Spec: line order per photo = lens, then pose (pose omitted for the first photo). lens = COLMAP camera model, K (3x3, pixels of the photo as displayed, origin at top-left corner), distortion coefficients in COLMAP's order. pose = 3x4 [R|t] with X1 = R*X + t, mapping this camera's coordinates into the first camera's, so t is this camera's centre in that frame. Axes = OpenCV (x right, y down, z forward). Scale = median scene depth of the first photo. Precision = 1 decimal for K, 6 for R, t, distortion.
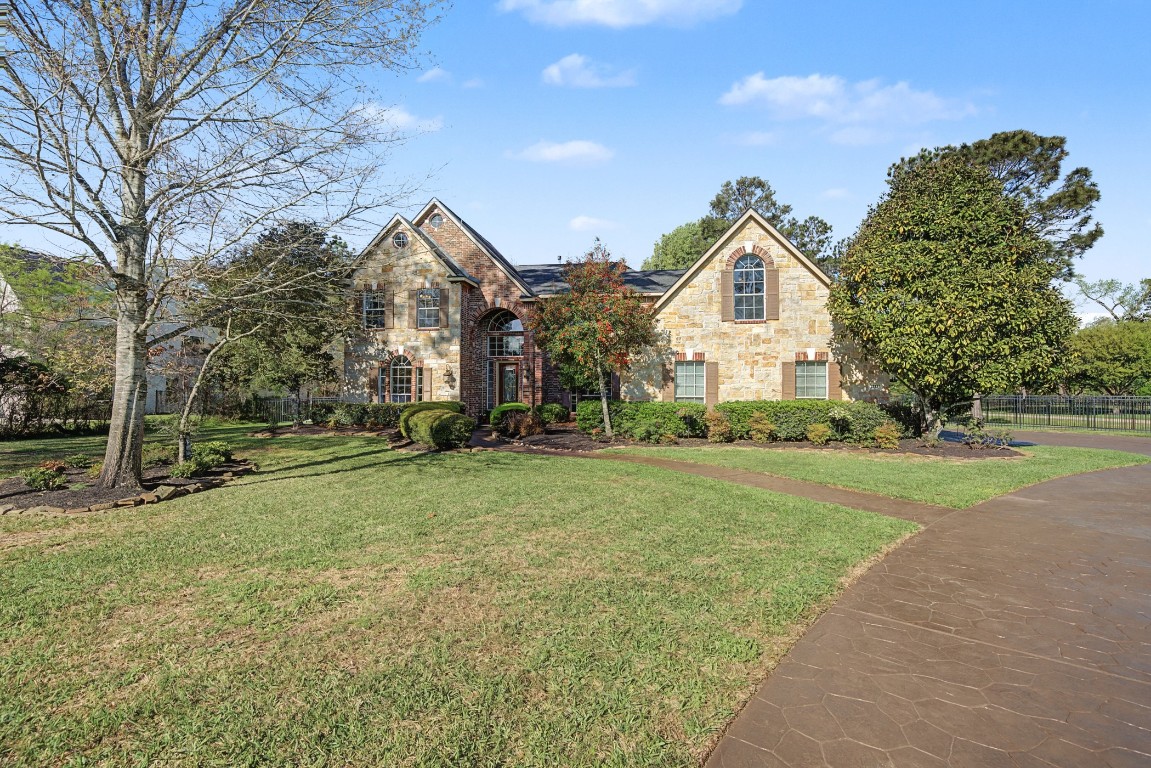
lens RADIAL K [[494.5, 0, 573.5], [0, 494.5, 388.4], [0, 0, 1]] dist [-0.001404, -0.000048]
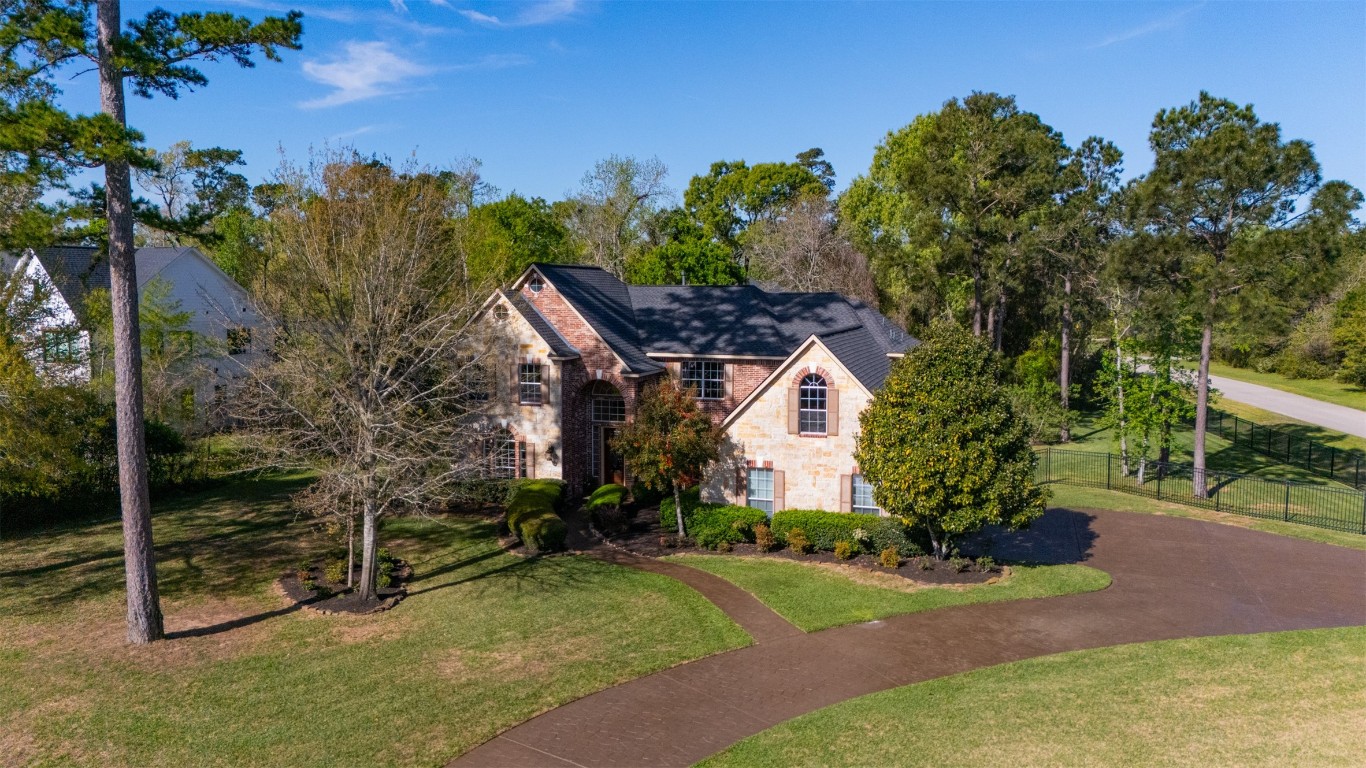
lens RADIAL K [[971.7, 0, 682.3], [0, 971.7, 379.8], [0, 0, 1]] dist [0.050127, -0.000273]
pose [[0.990324, 0.009414, -0.138452, 0.365620], [0.005099, 0.994554, 0.104099, -0.482841], [0.138678, -0.103798, 0.984883, -1.150633]]
